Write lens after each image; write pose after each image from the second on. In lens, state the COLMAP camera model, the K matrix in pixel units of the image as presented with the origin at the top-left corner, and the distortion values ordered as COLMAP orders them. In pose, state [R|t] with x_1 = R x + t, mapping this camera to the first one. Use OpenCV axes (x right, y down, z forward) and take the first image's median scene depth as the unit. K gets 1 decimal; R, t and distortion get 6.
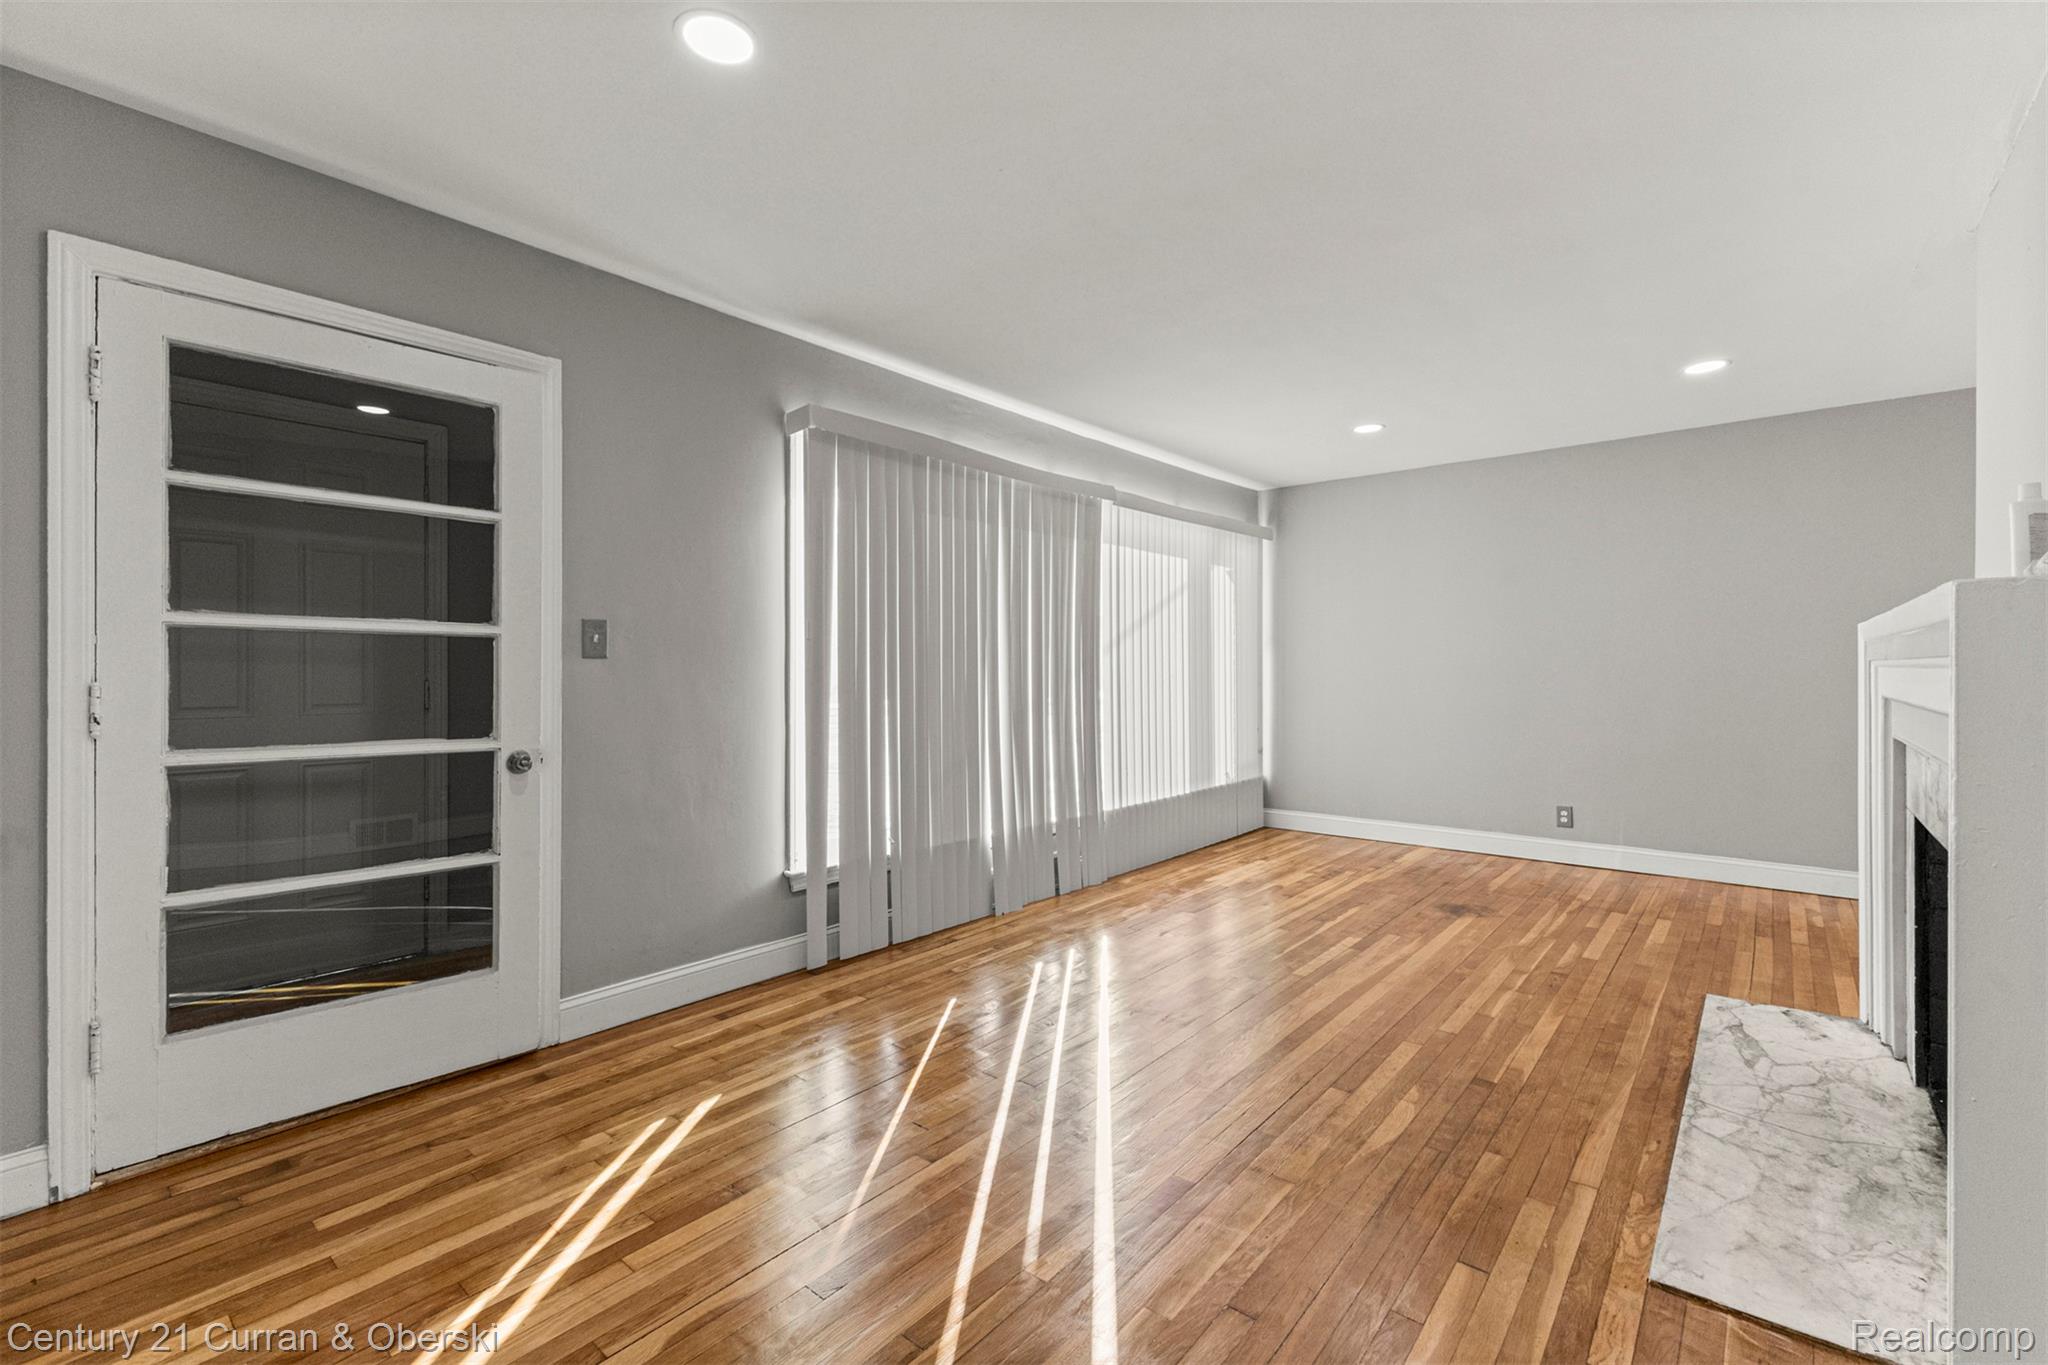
lens RADIAL K [[875.3, 0, 1032.6], [0, 875.3, 685.7], [0, 0, 1]] dist [0.004033, -0.001281]
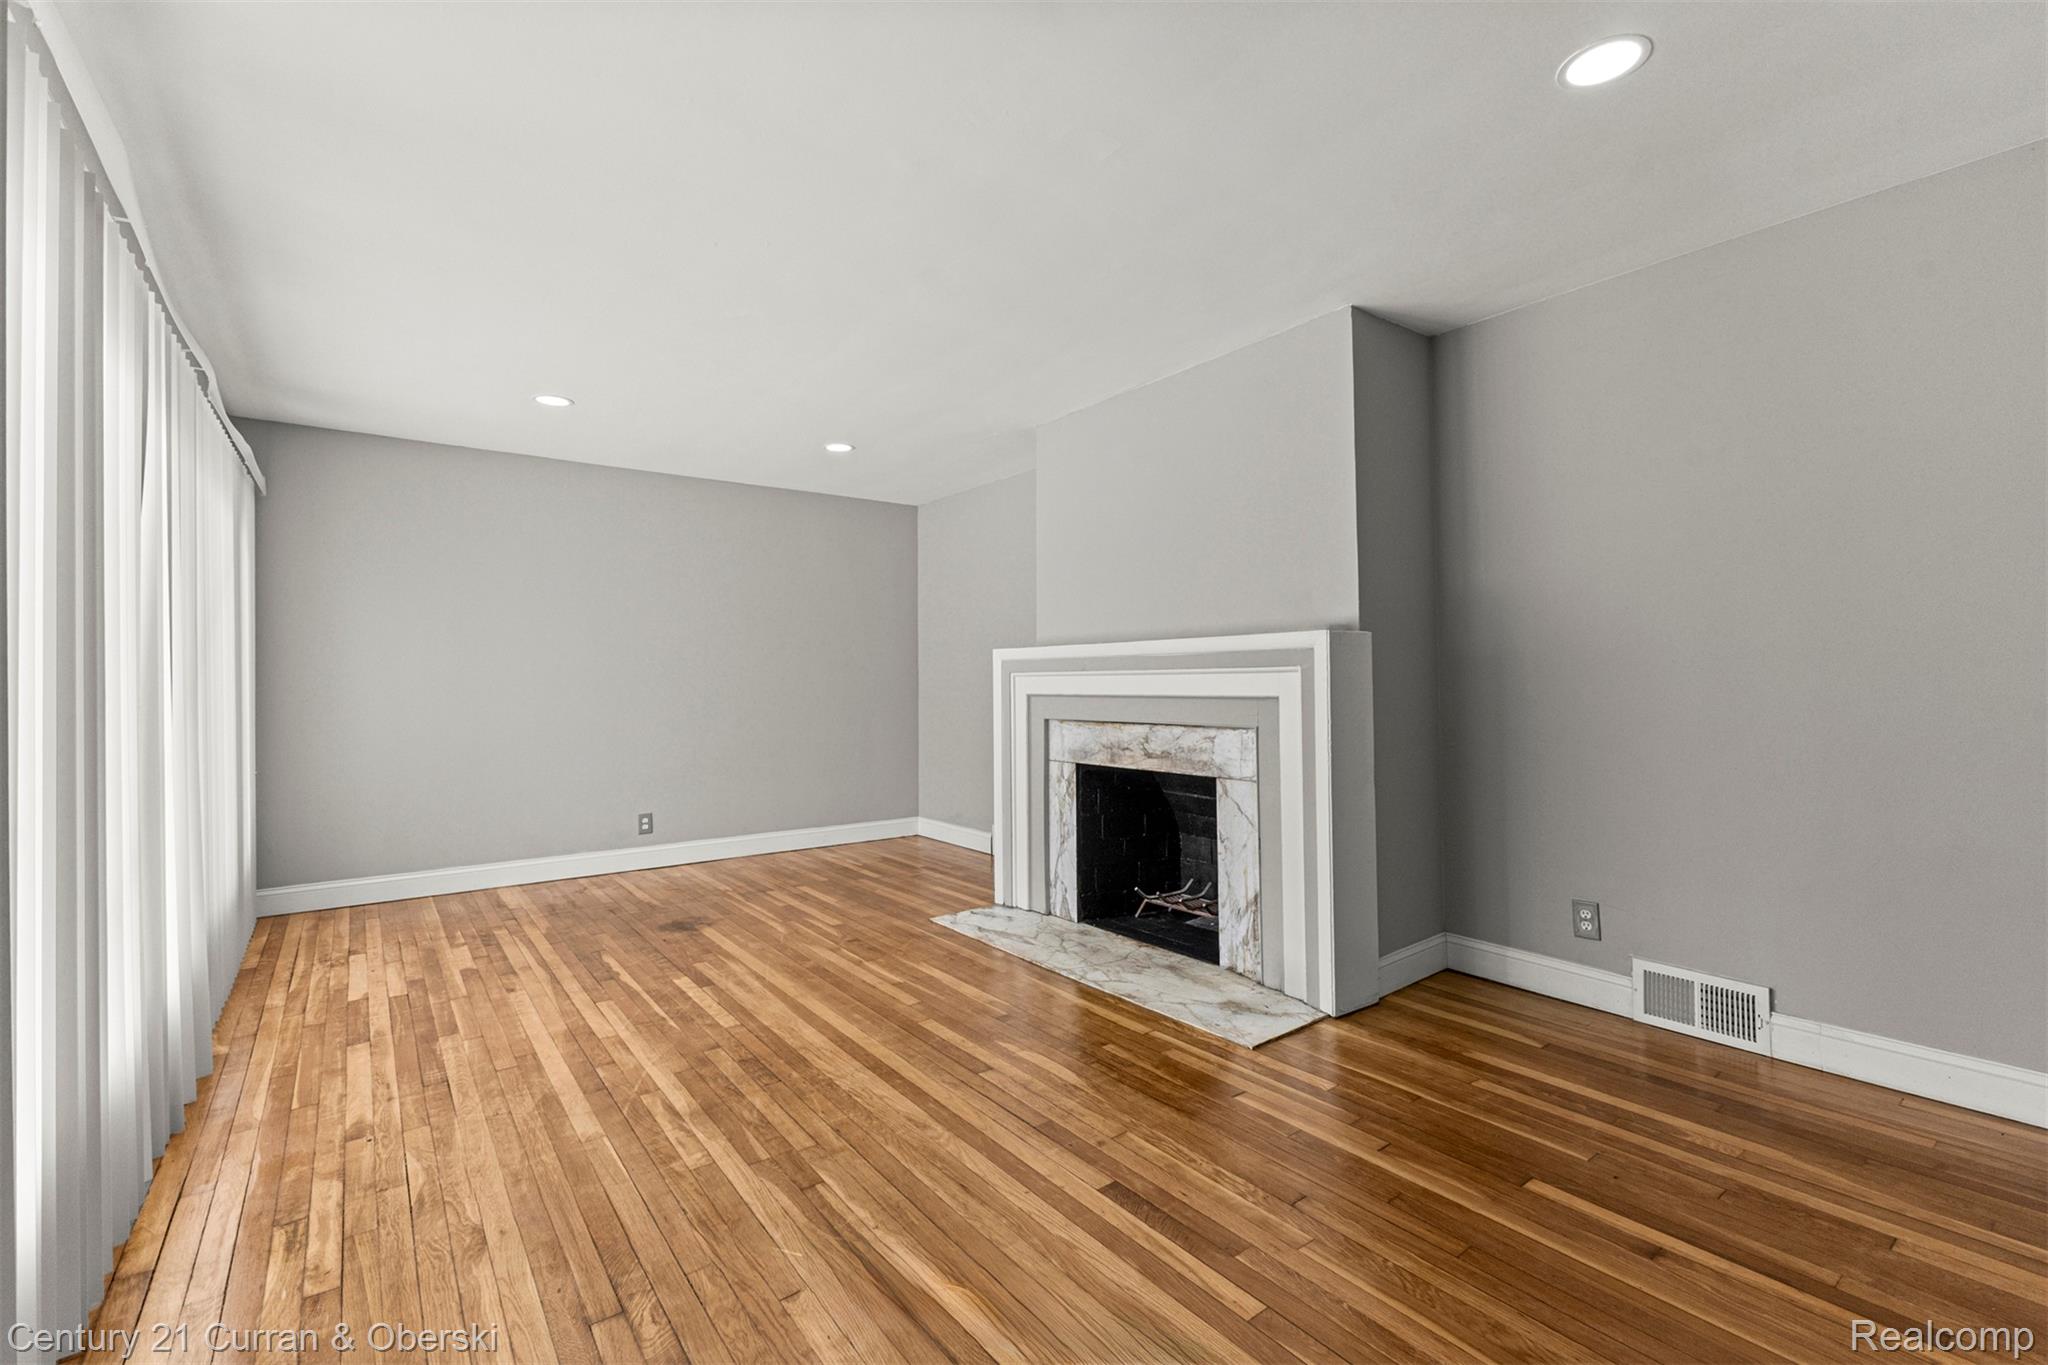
lens RADIAL K [[875.3, 0, 1017.7], [0, 875.3, 641.1], [0, 0, 1]] dist [0.004033, -0.001281]
pose [[0.222228, 0.050019, 0.973711, -0.570519], [0.022287, 0.998162, -0.056362, 0.001110], [-0.974740, 0.034226, 0.220705, 0.577640]]
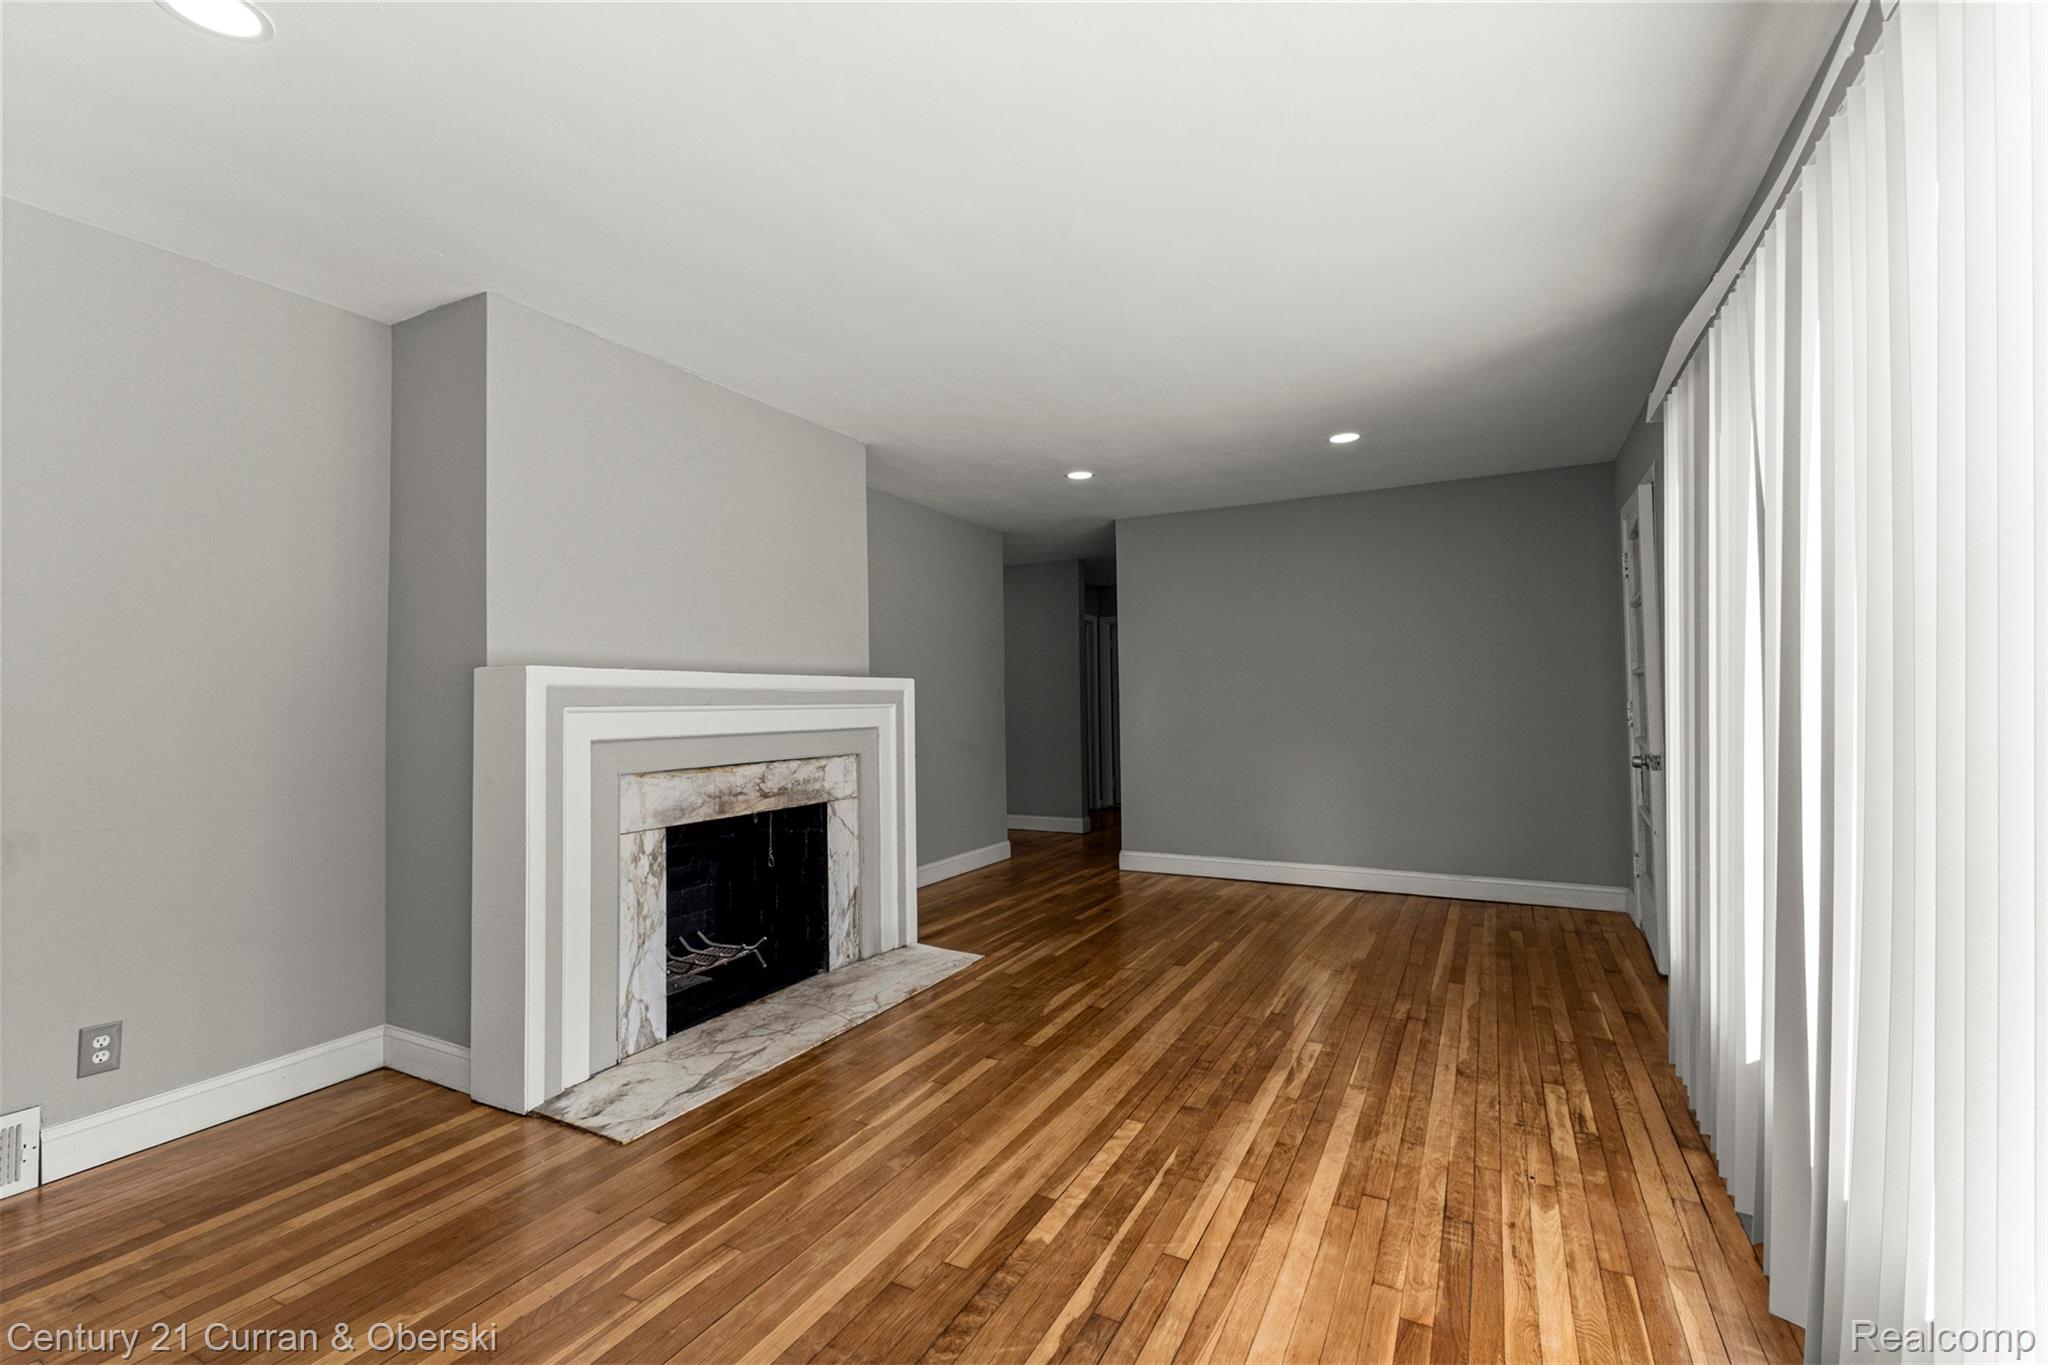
lens RADIAL K [[875.3, 0, 1038.0], [0, 875.3, 689.4], [0, 0, 1]] dist [0.004033, -0.001281]
pose [[-0.975035, 0.013829, -0.221622, 0.607853], [0.013875, 0.999903, 0.001348, -0.041194], [0.221619, -0.001761, -0.975132, 1.910742]]
